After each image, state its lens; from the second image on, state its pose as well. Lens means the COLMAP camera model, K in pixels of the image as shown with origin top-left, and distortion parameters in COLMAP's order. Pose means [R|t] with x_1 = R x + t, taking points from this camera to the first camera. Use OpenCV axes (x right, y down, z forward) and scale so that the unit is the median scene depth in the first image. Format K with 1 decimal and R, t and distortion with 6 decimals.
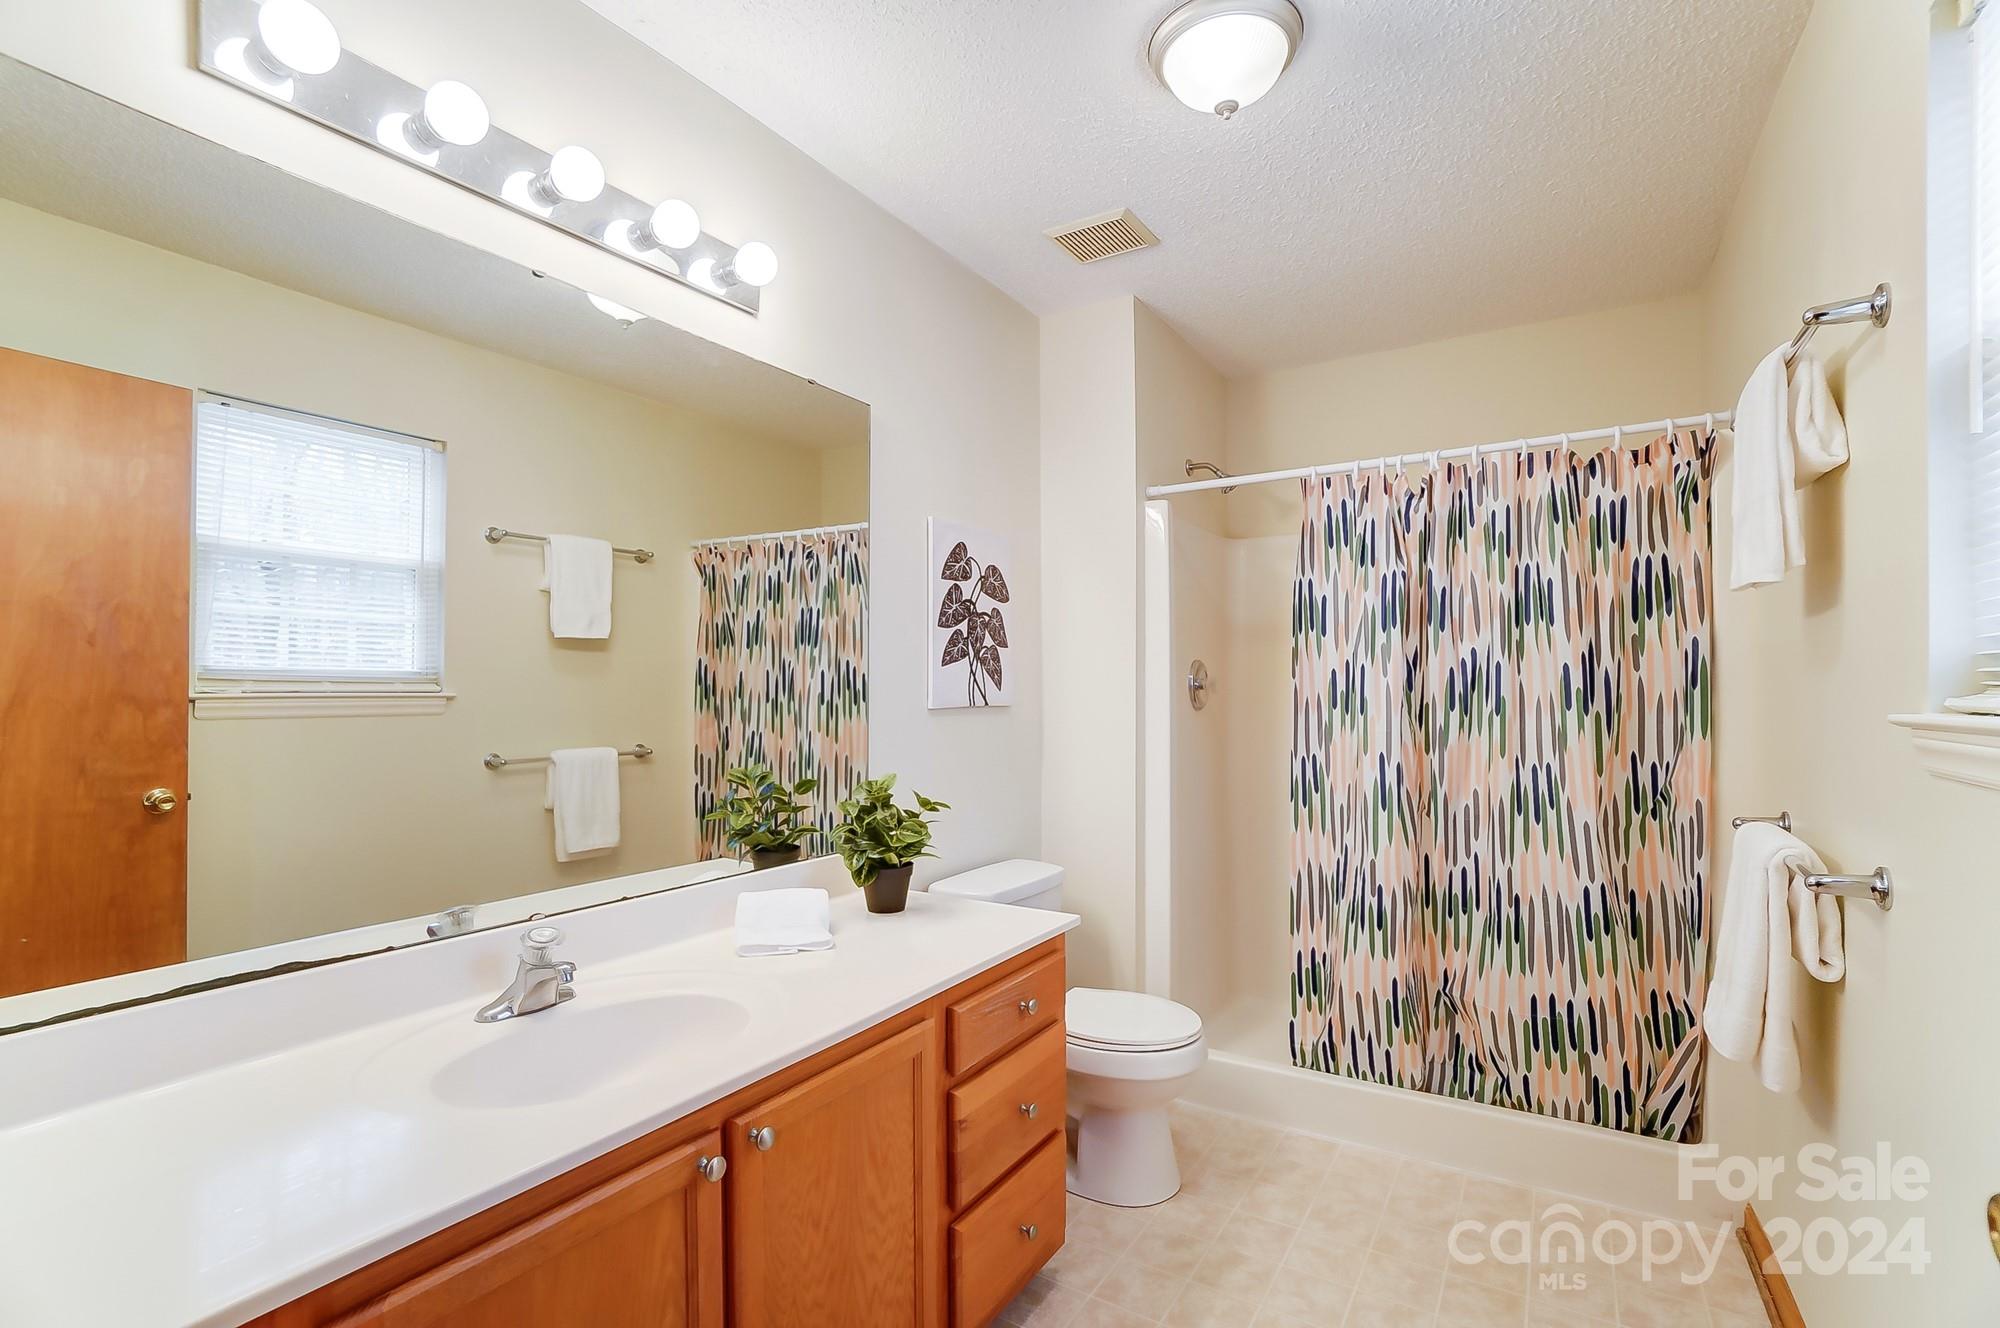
lens RADIAL K [[951.4, 0, 997.9], [0, 951.4, 667.0], [0, 0, 1]] dist [-0.064816, 0.003986]
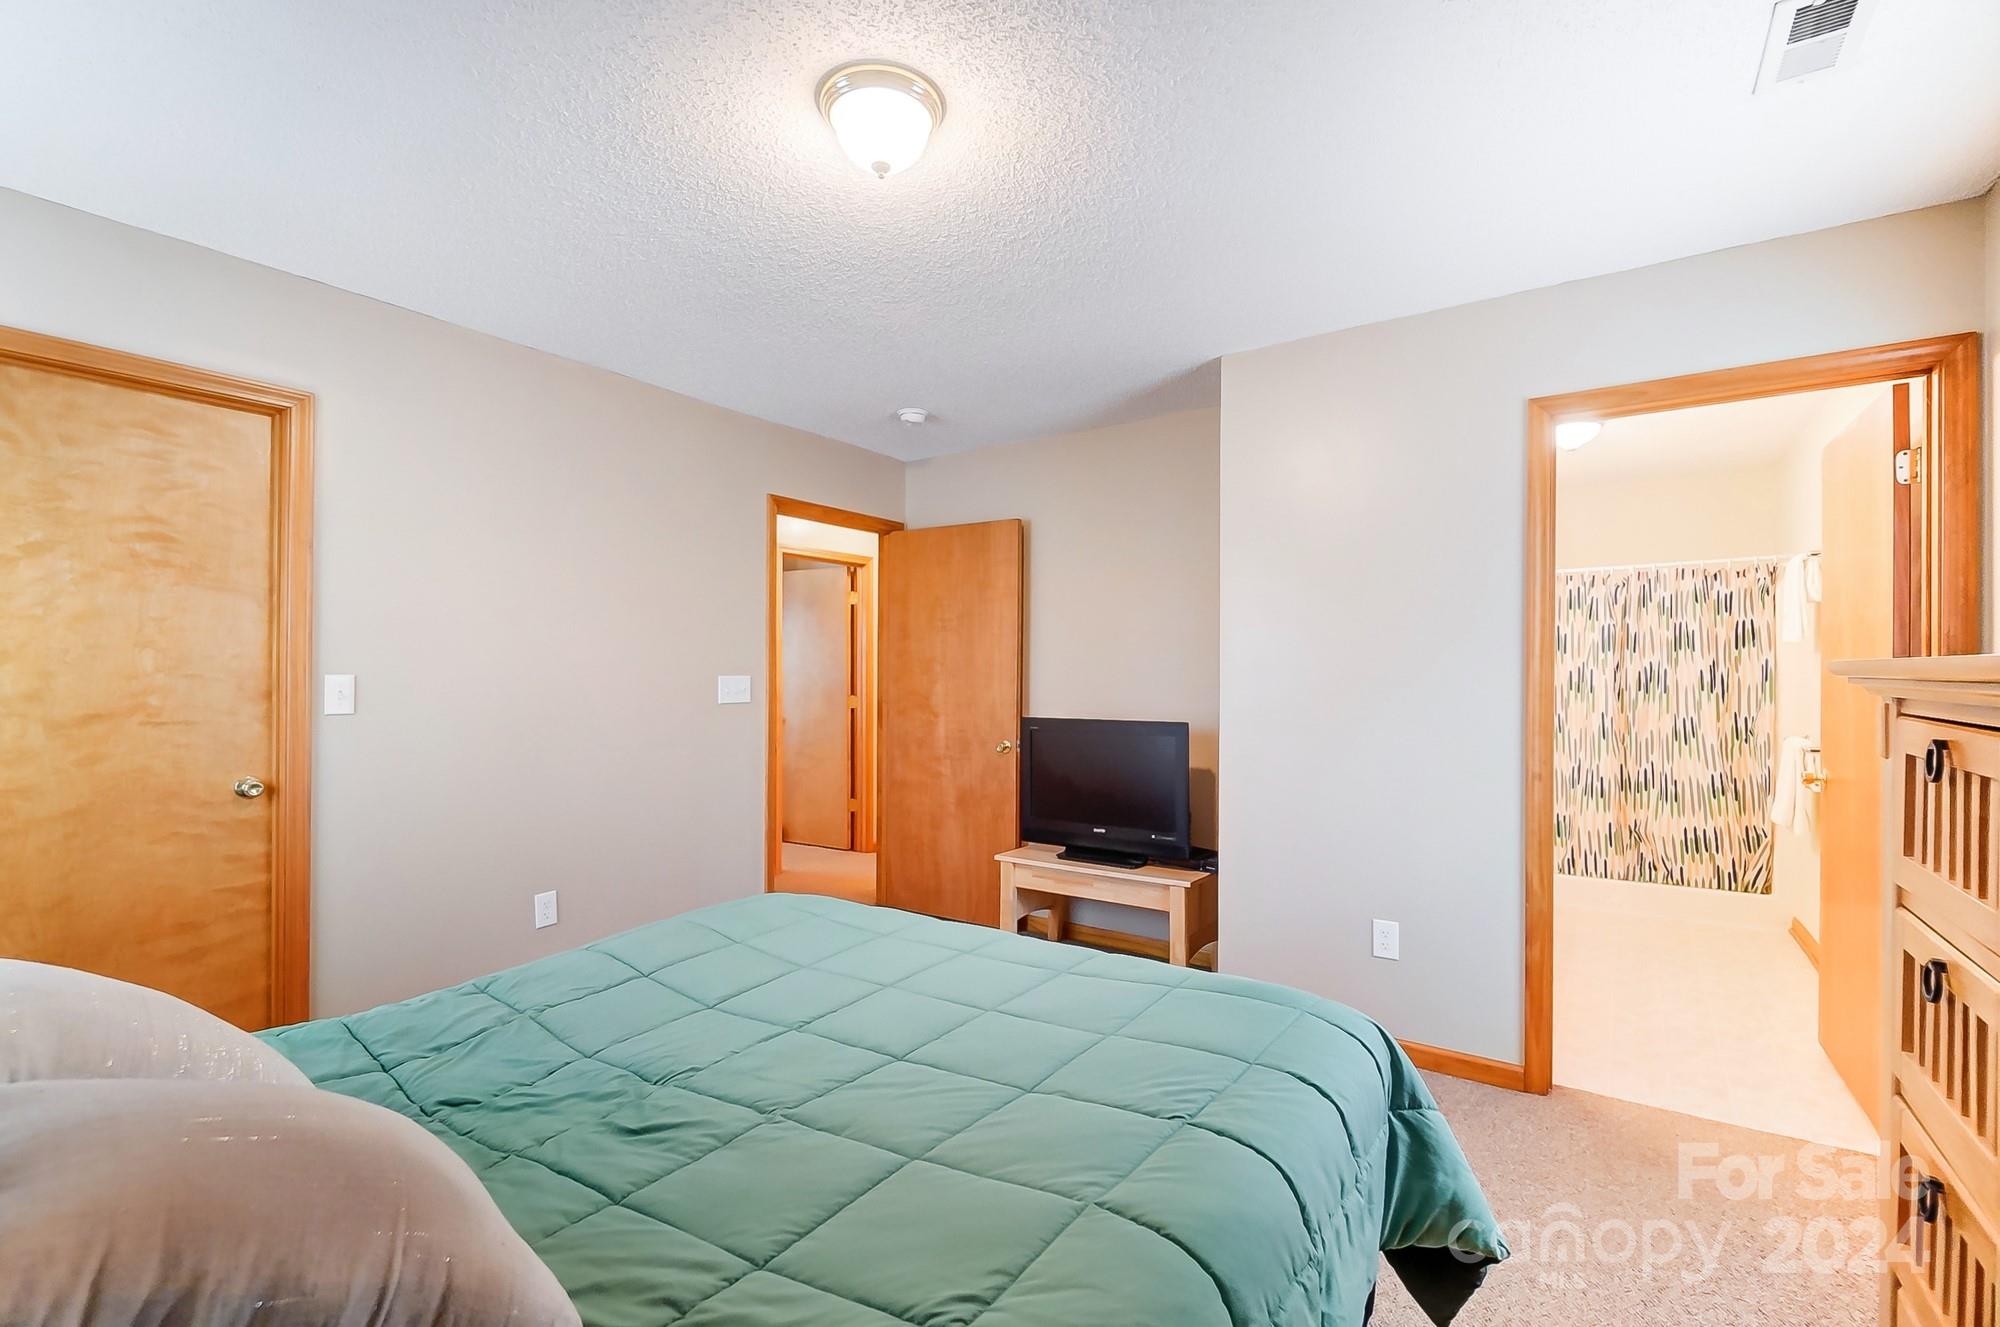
lens RADIAL K [[897.1, 0, 1010.7], [0, 897.1, 659.7], [0, 0, 1]] dist [-0.039904, 0.009839]
pose [[0.997717, 0.013226, -0.066229, -0.779946], [-0.013793, 0.999872, -0.008100, 0.011482], [0.066114, 0.008995, 0.997772, -1.041231]]
